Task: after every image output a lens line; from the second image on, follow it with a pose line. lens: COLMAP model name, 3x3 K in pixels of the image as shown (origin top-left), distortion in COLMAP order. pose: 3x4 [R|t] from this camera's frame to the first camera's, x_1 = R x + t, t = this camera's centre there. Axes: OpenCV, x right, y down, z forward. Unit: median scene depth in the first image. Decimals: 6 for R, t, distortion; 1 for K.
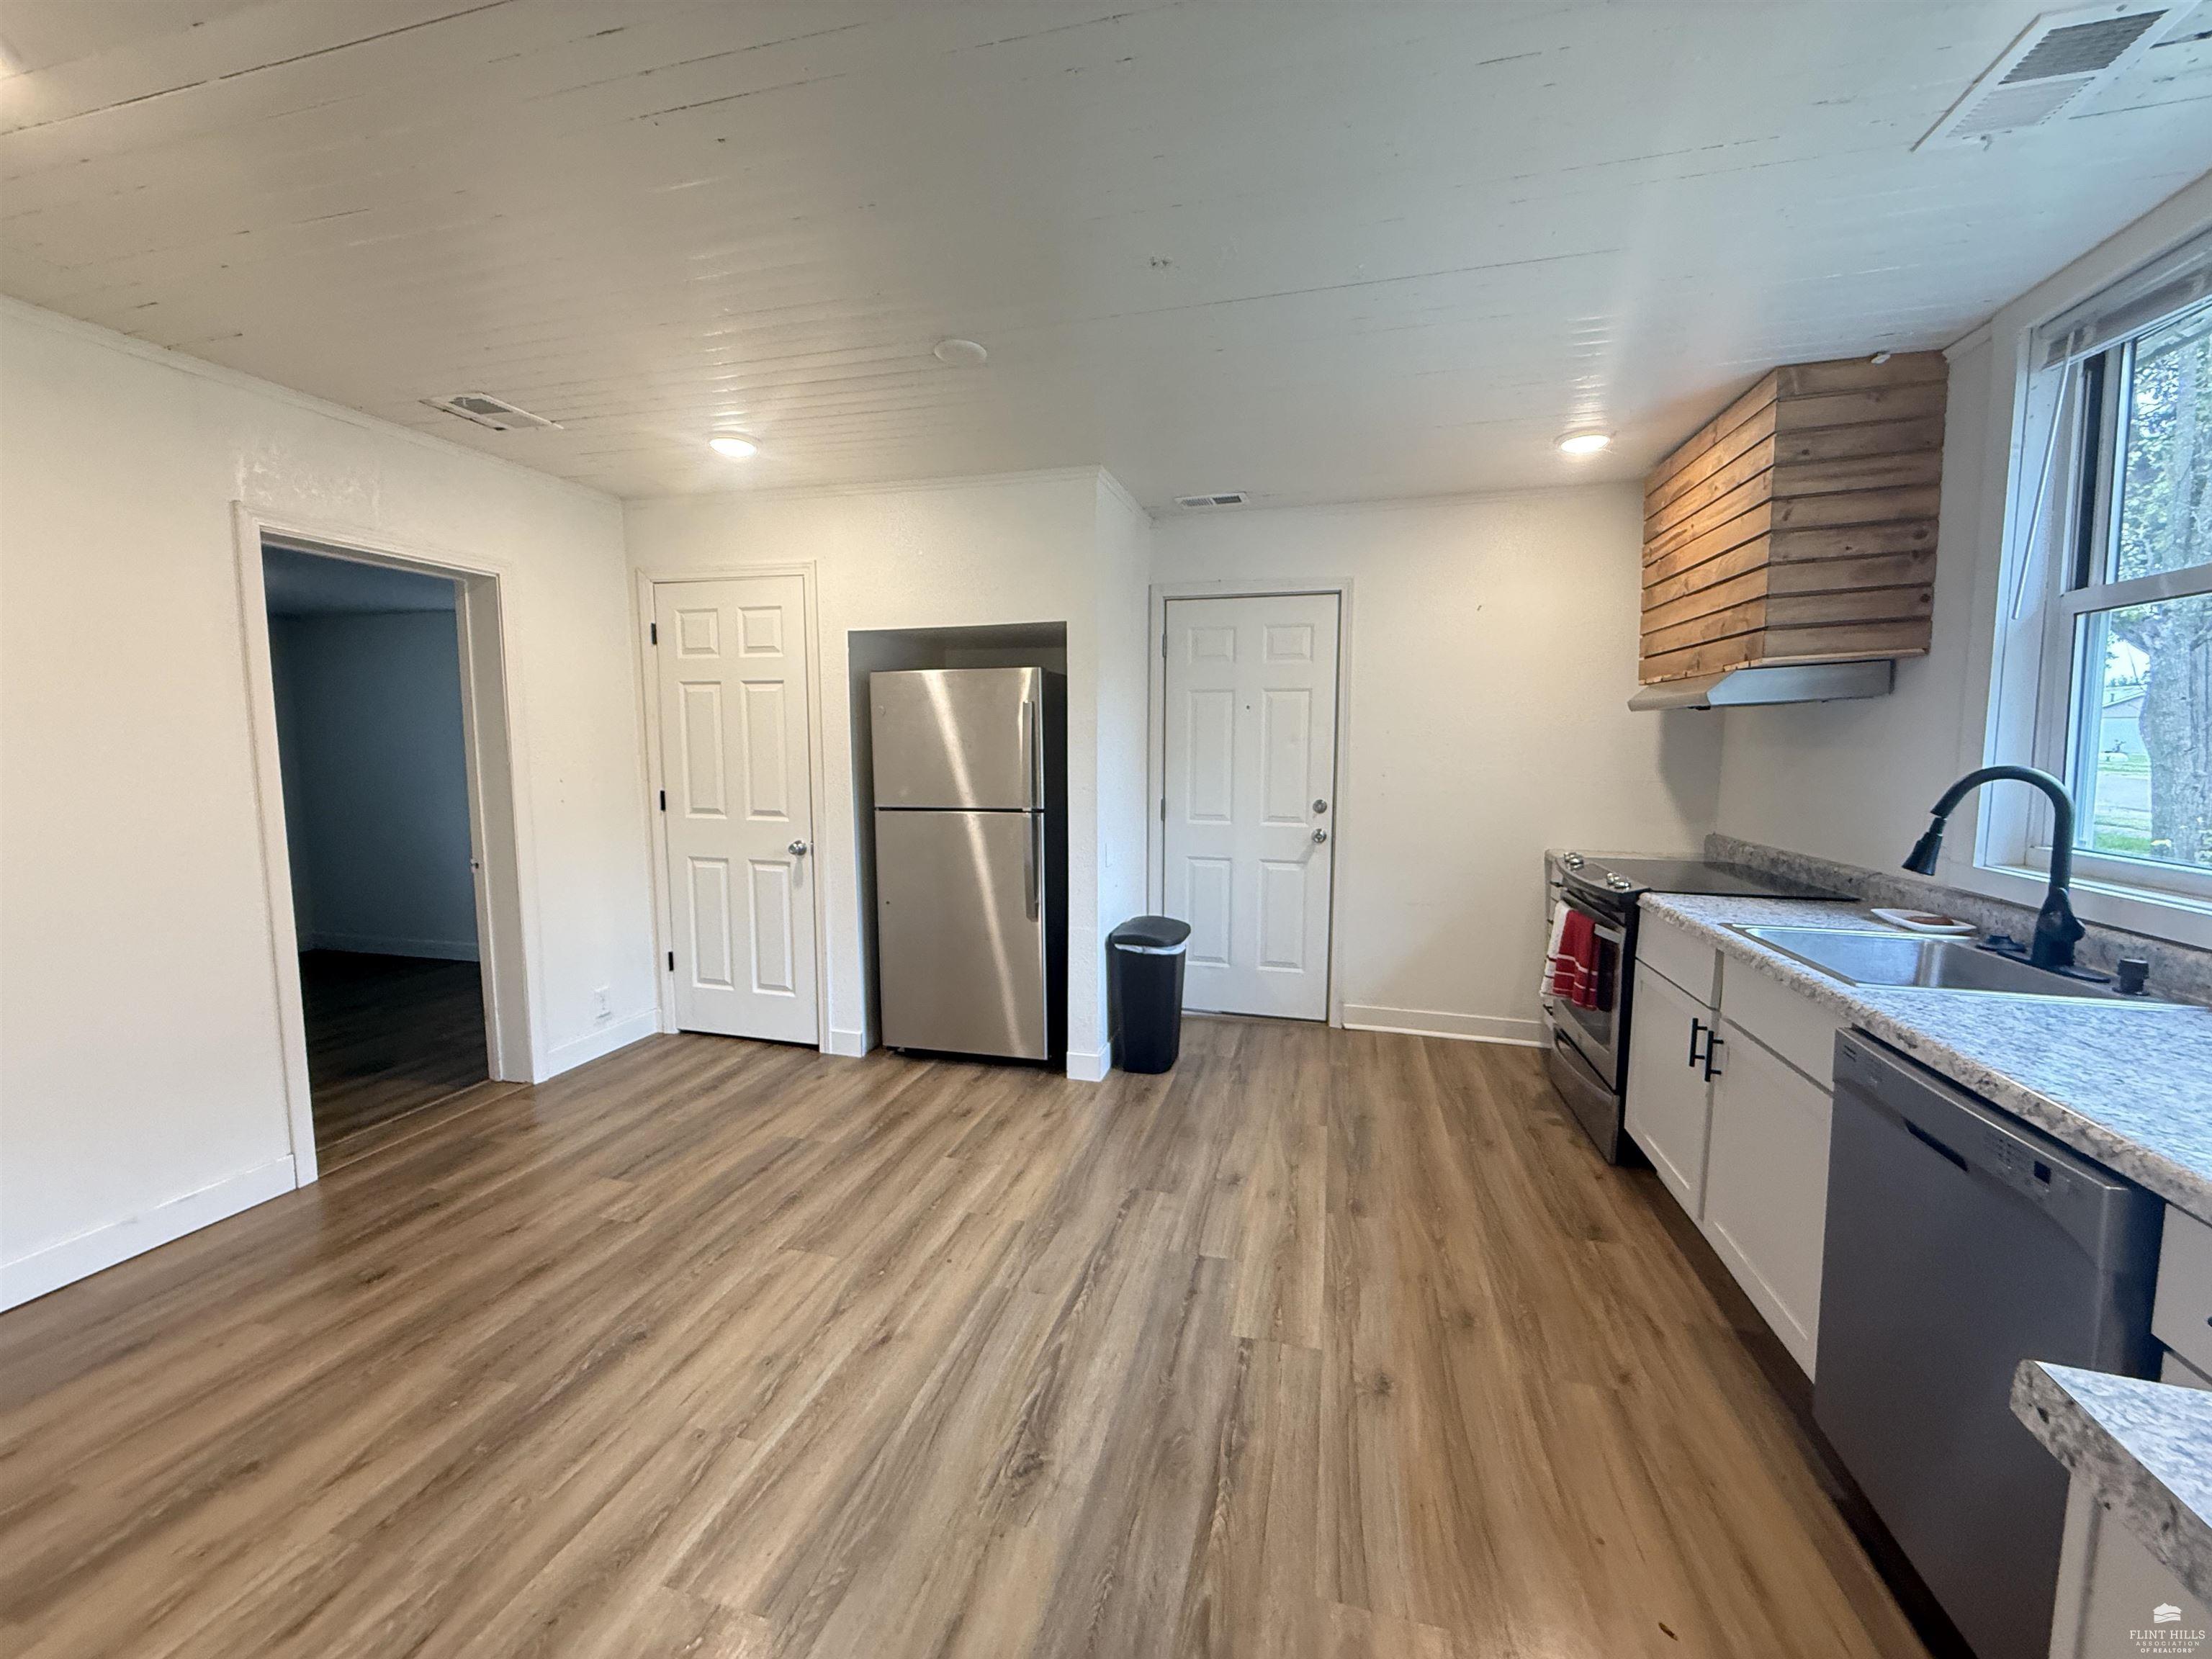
lens RADIAL K [[882.1, 0, 1103.0], [0, 882.1, 826.5], [0, 0, 1]] dist [0.001037, 0.000312]
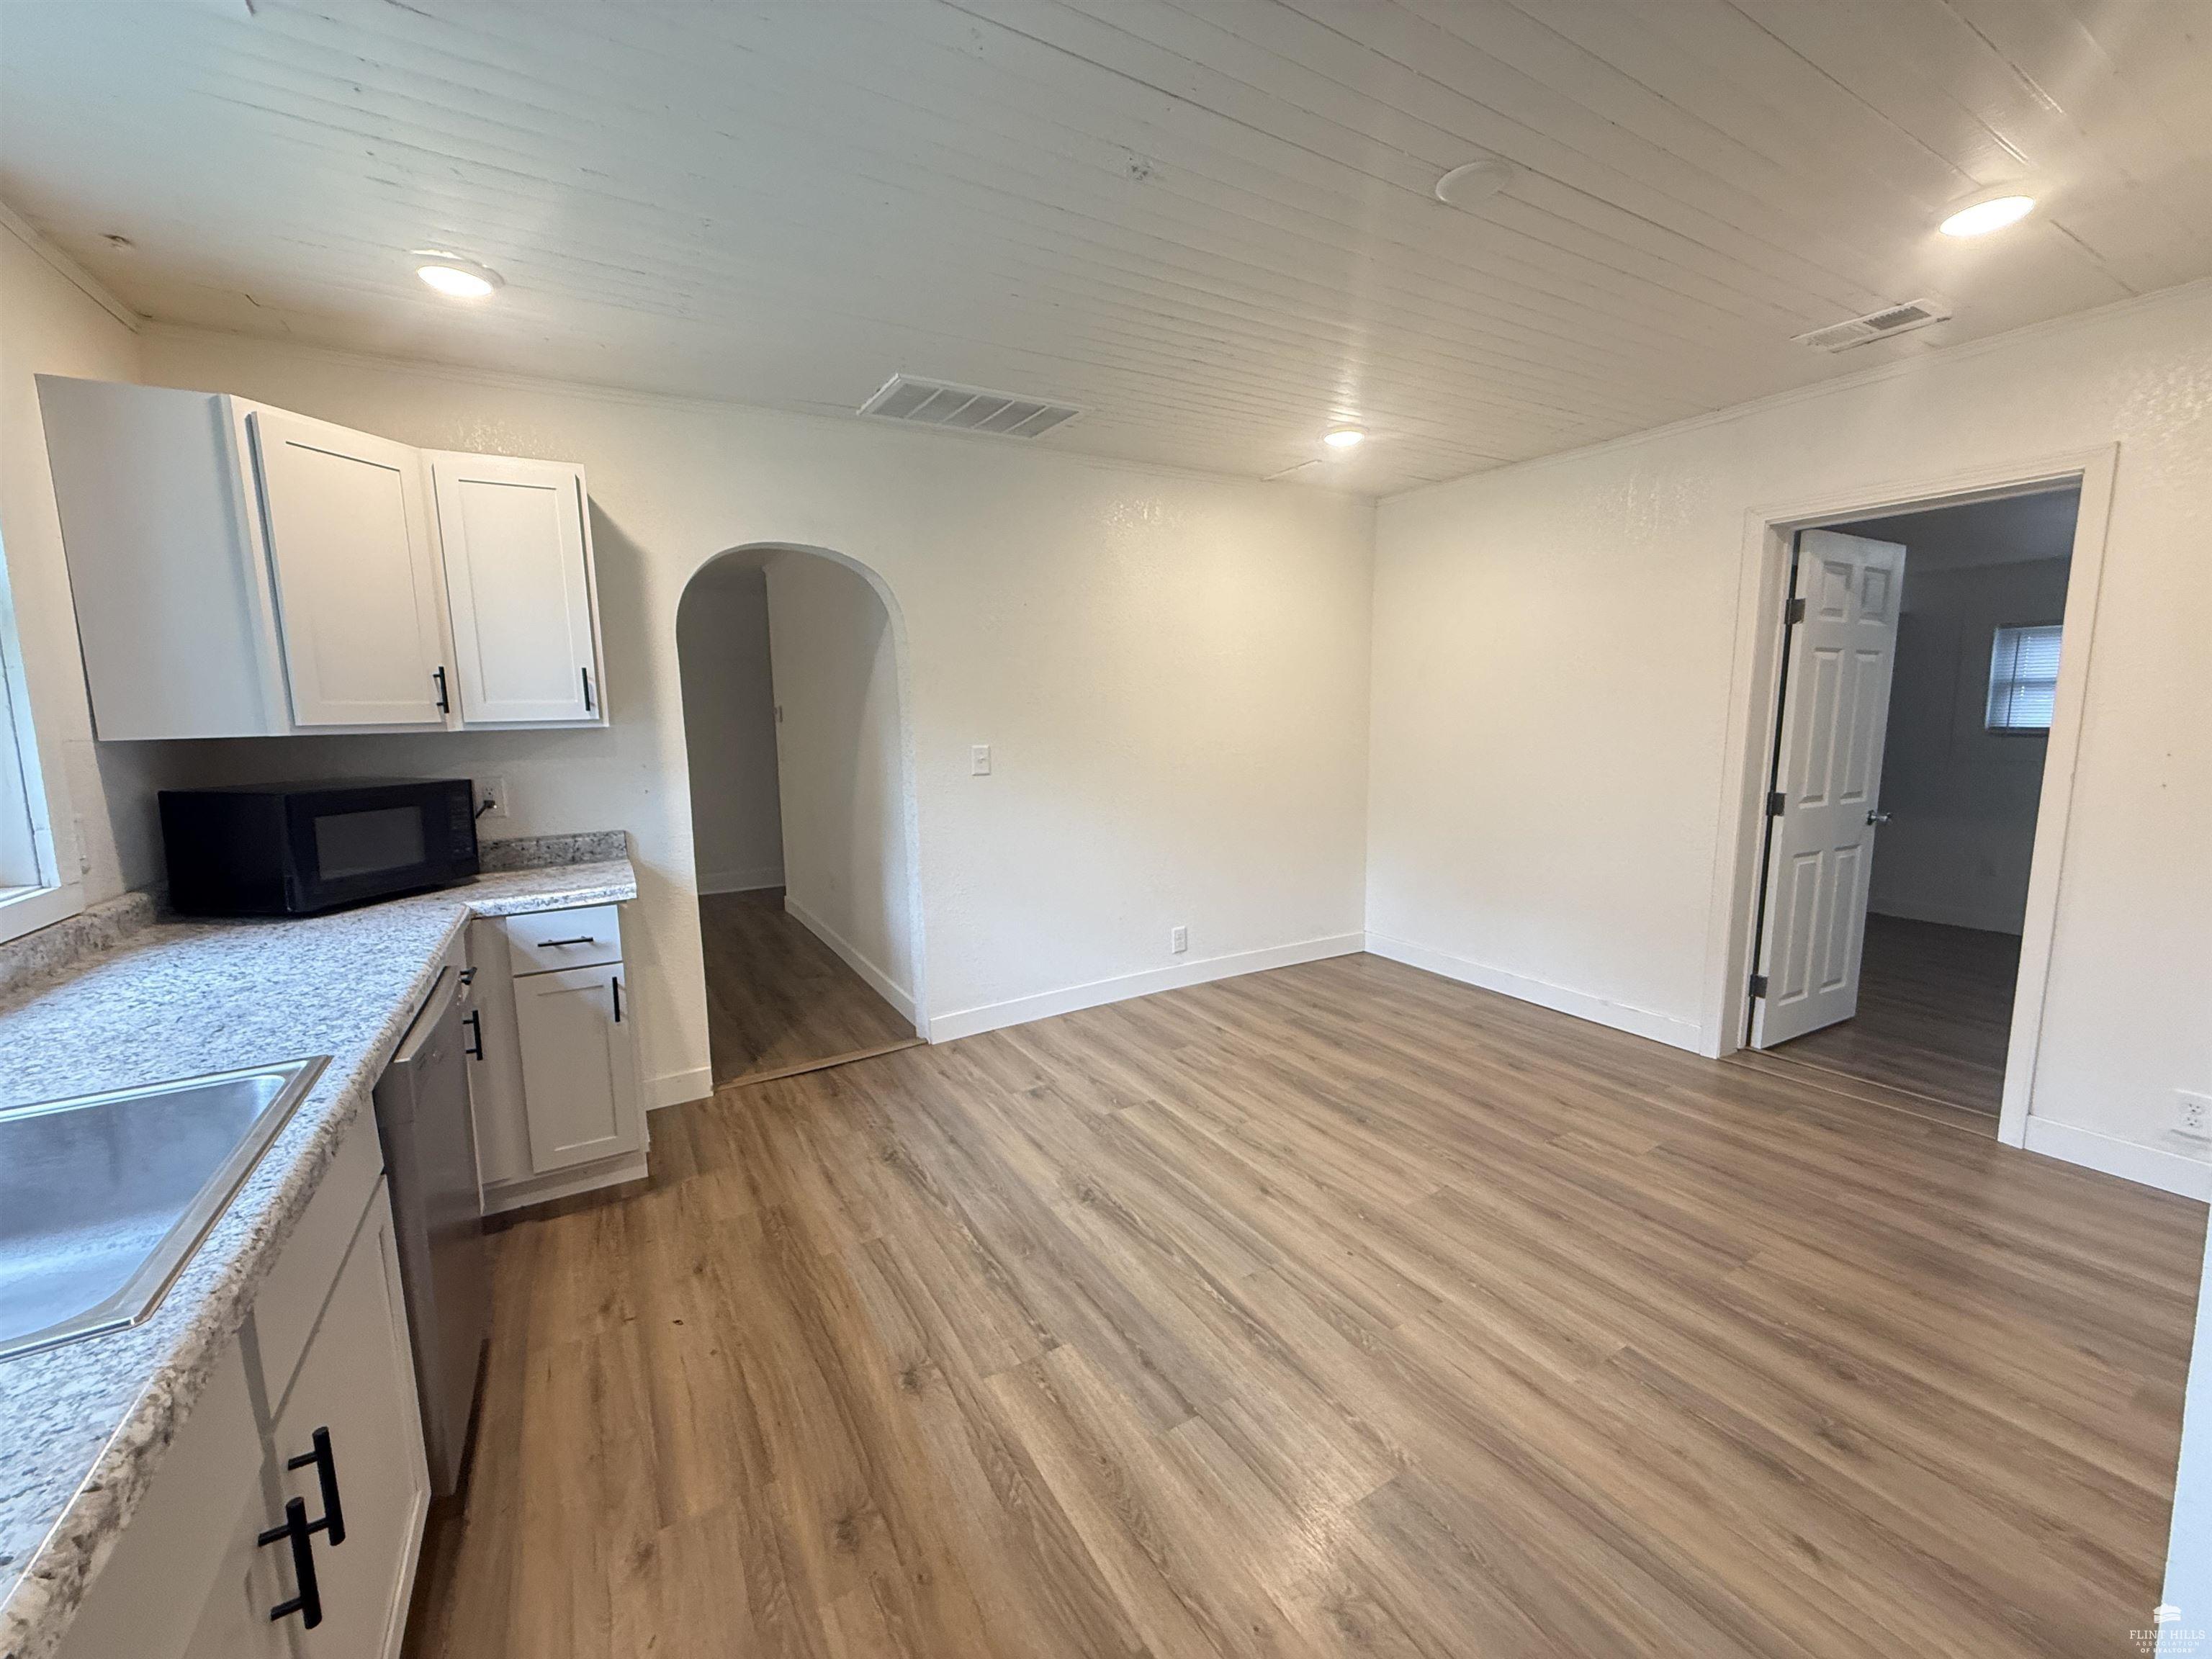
lens RADIAL K [[882.1, 0, 1103.0], [0, 882.1, 826.5], [0, 0, 1]] dist [0.001037, 0.000312]
pose [[-0.697021, 0.104422, -0.709407, 0.601516], [-0.054191, 0.978839, 0.197326, -0.126181], [0.715000, 0.175984, -0.676613, 1.286082]]
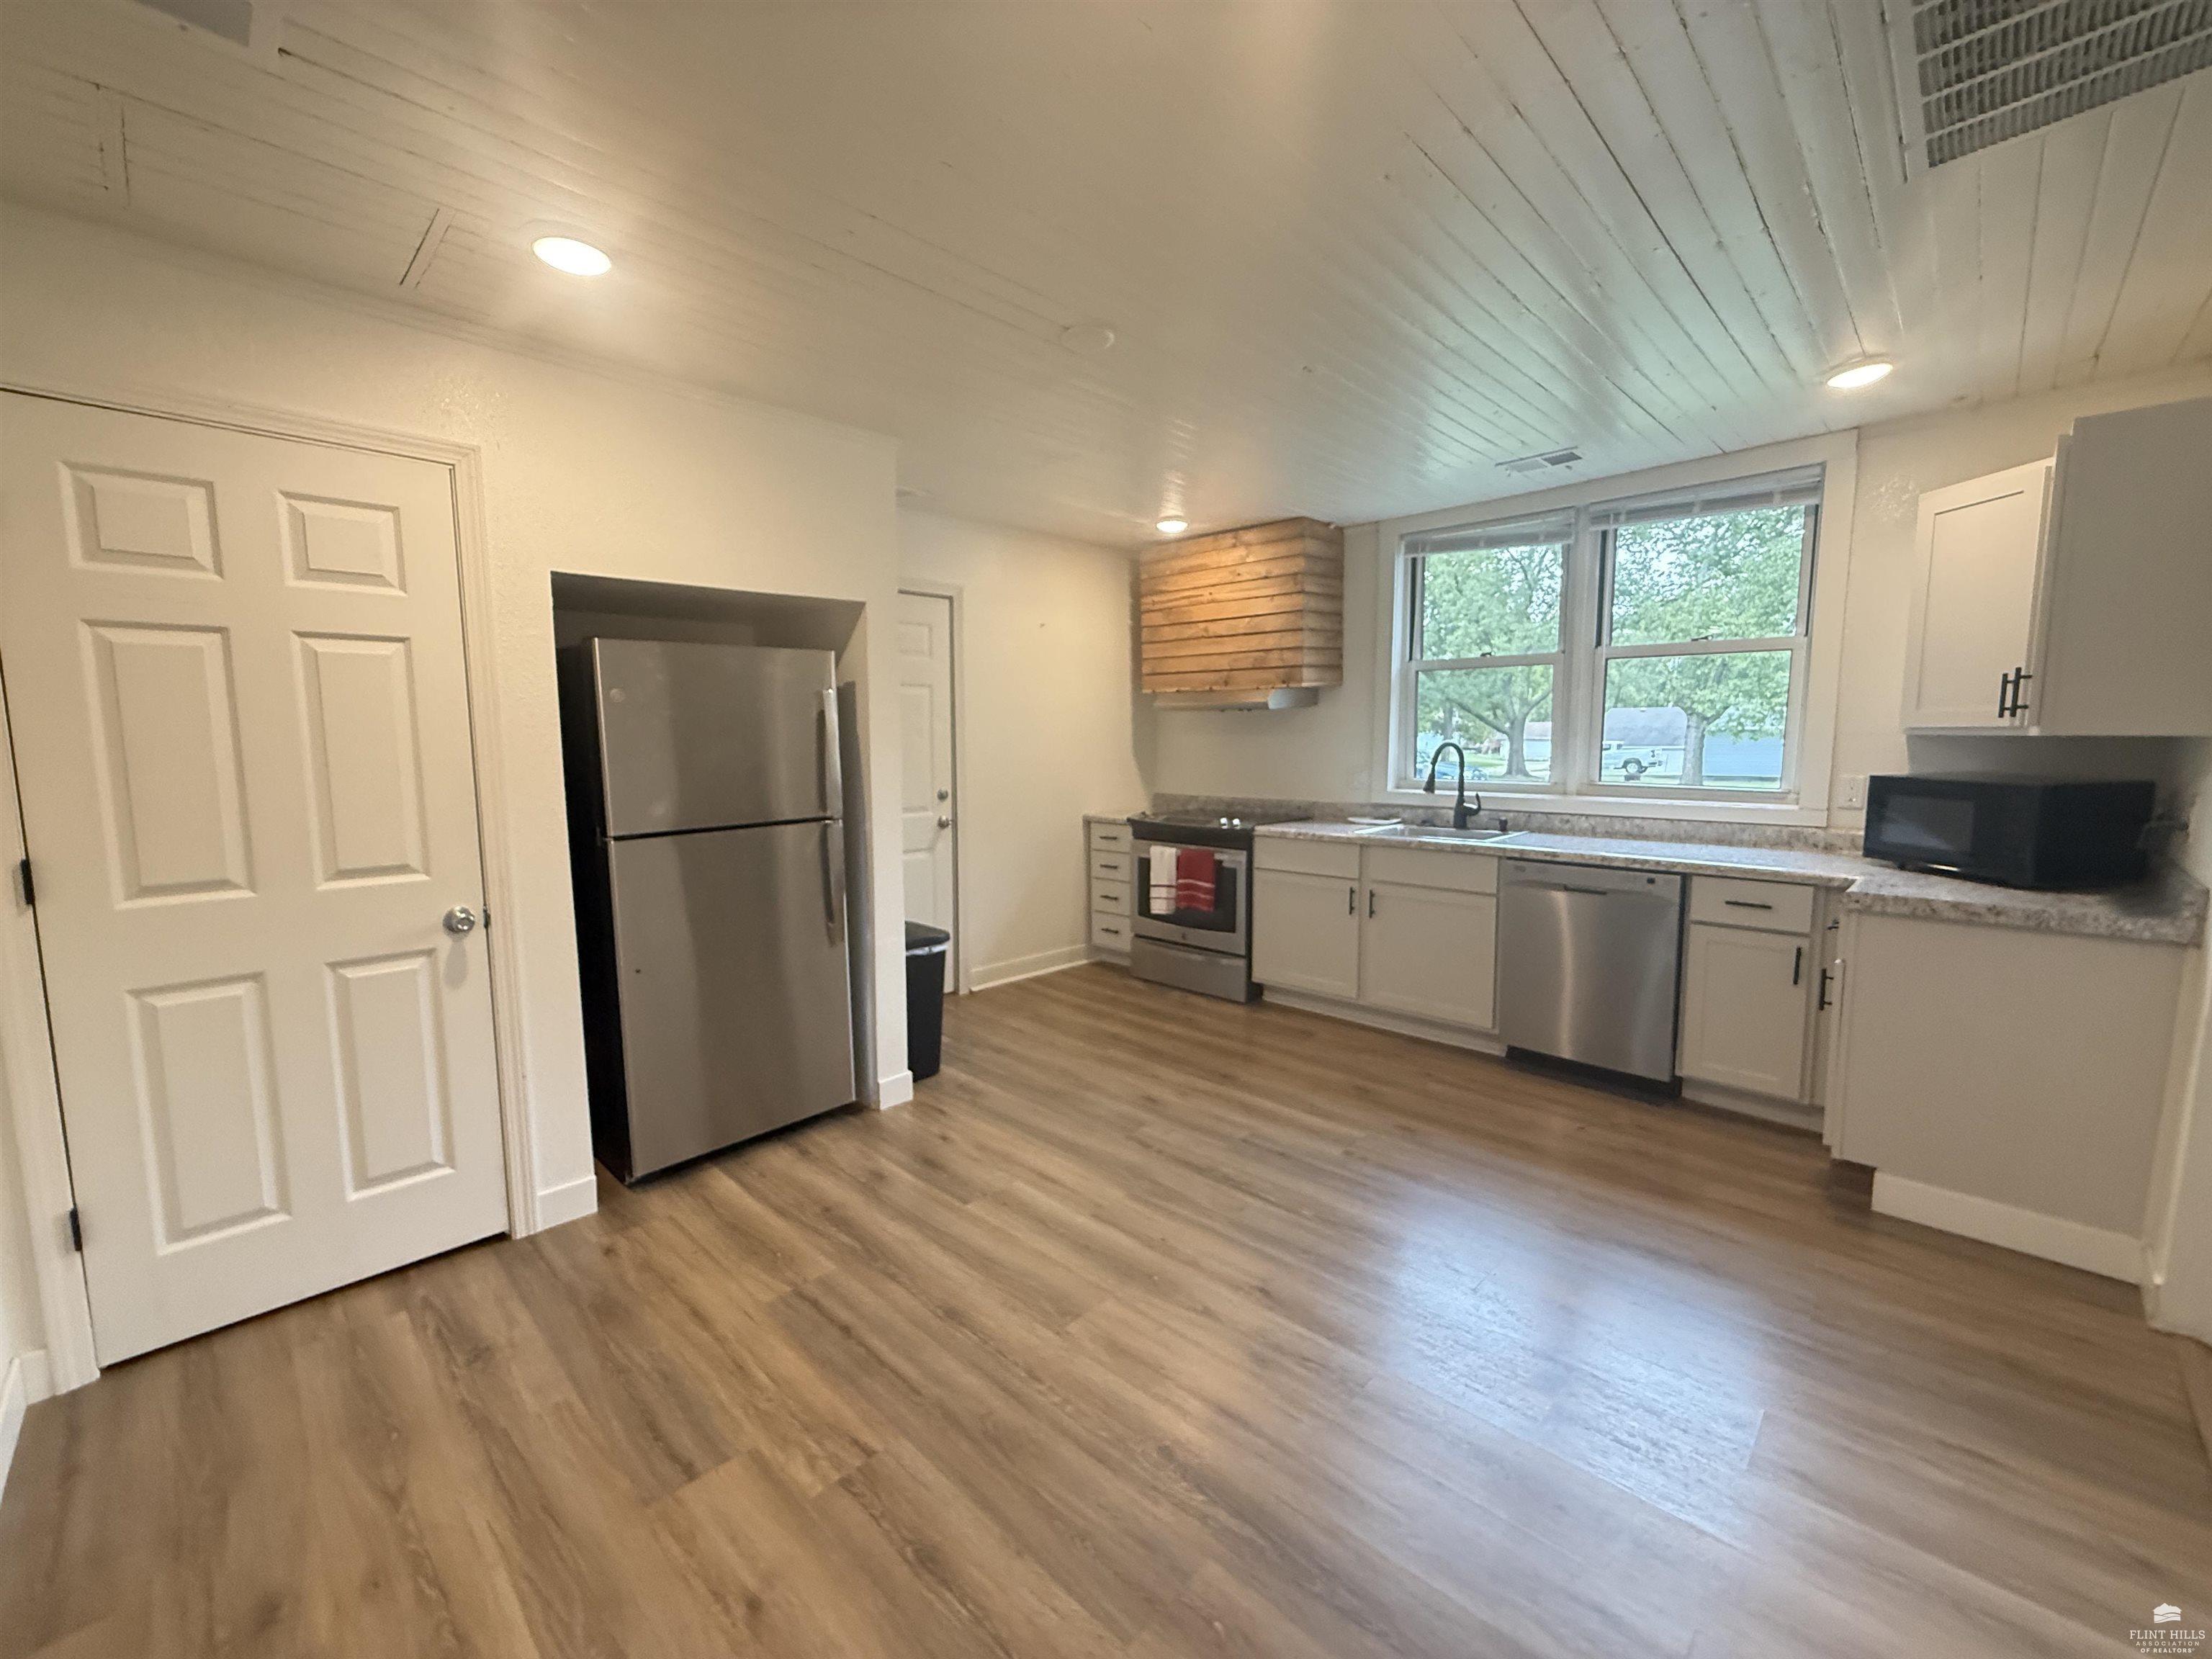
lens RADIAL K [[882.1, 0, 1103.0], [0, 882.1, 826.5], [0, 0, 1]] dist [0.001037, 0.000312]
pose [[0.490971, -0.100115, 0.865404, -0.985854], [0.093351, 0.993701, 0.061997, -0.054615], [-0.866160, 0.050347, 0.497225, 0.491052]]
